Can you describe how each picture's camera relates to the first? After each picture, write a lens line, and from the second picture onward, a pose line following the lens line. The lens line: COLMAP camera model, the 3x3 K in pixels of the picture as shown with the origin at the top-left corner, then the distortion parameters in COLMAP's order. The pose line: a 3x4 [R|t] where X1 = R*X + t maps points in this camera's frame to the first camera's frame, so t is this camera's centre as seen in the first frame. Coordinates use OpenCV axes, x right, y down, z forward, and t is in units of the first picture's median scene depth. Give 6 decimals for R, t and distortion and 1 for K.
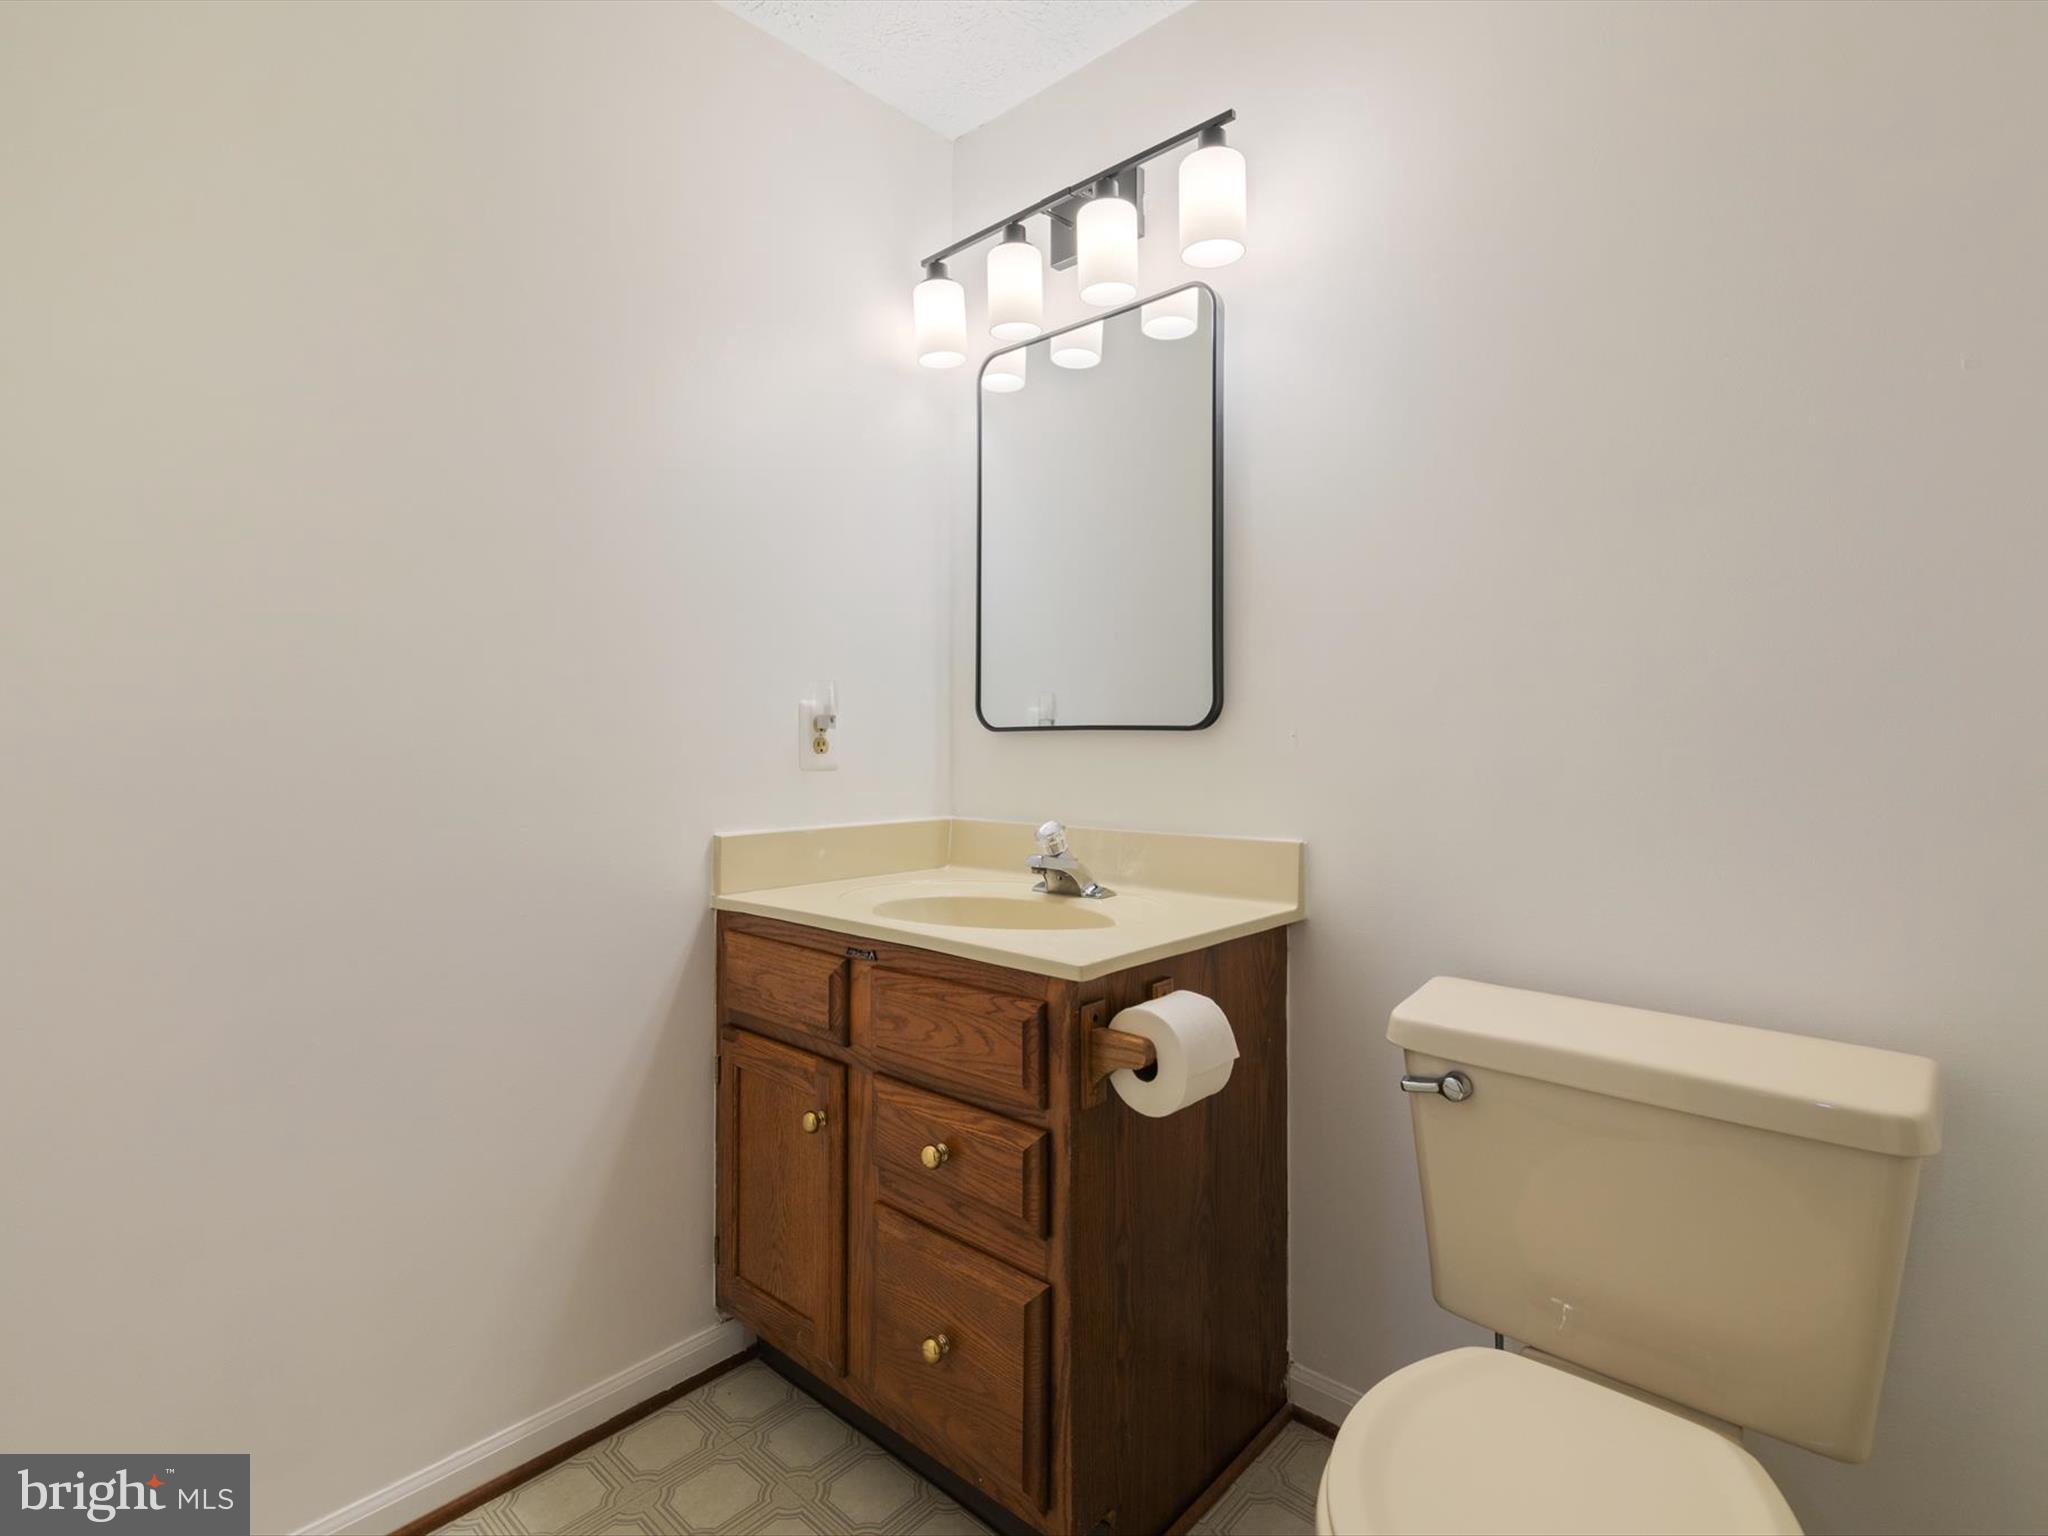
lens RADIAL K [[1012.3, 0, 1026.9], [0, 1012.3, 758.4], [0, 0, 1]] dist [0.001263, 0.000362]
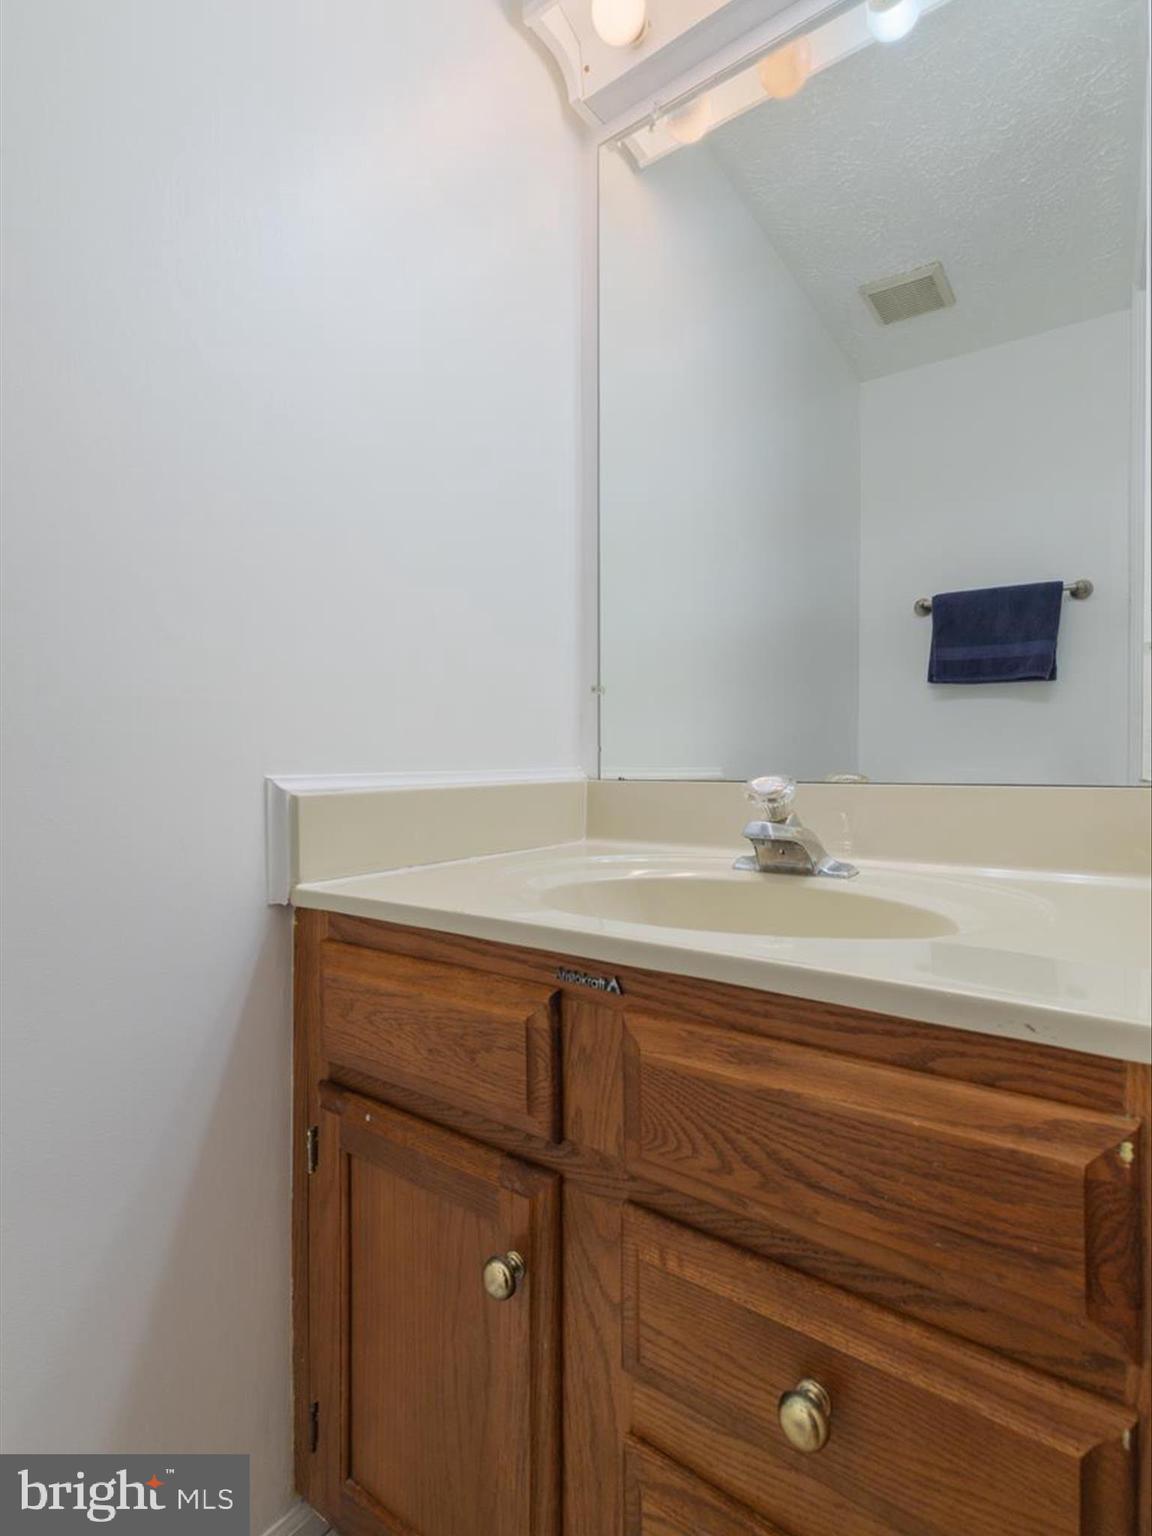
lens RADIAL K [[759.2, 0, 576.0], [0, 759.2, 768.0], [0, 0, 1]] dist [0.001263, 0.000362]
pose [[0.993482, -0.003205, 0.113943, -0.186976], [0.003151, 0.999995, 0.000653, 0.059309], [-0.113944, -0.000289, 0.993487, 0.487204]]
